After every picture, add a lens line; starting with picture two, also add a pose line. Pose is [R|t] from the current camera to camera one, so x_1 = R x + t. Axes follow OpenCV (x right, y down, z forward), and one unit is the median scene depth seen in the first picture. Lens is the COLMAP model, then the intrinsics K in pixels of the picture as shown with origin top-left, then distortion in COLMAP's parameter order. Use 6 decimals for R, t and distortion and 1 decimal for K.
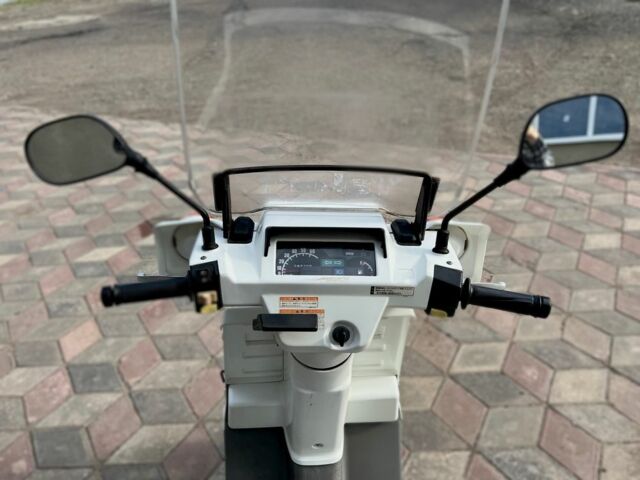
lens RADIAL K [[498.9, 0, 331.2], [0, 498.9, 243.1], [0, 0, 1]] dist [0.008499, -0.011224]
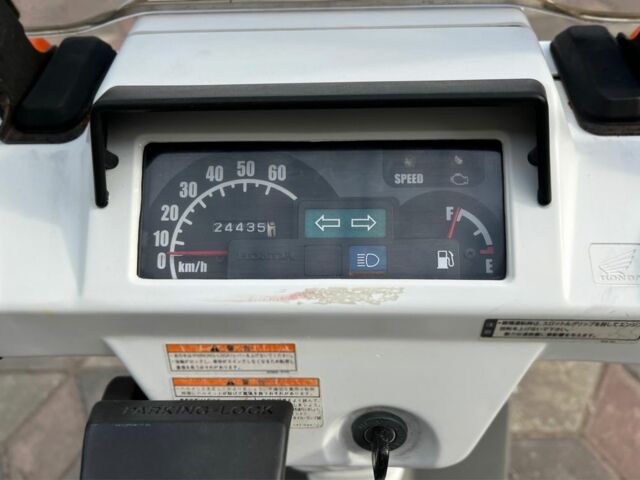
lens RADIAL K [[583.0, 0, 338.4], [0, 583.0, 230.5], [0, 0, 1]] dist [0.058431, -0.122688]
pose [[0.993125, 0.008283, -0.116769, 0.036524], [0.033506, 0.935651, 0.351334, -0.069094], [0.112165, -0.352831, 0.928940, 0.691481]]
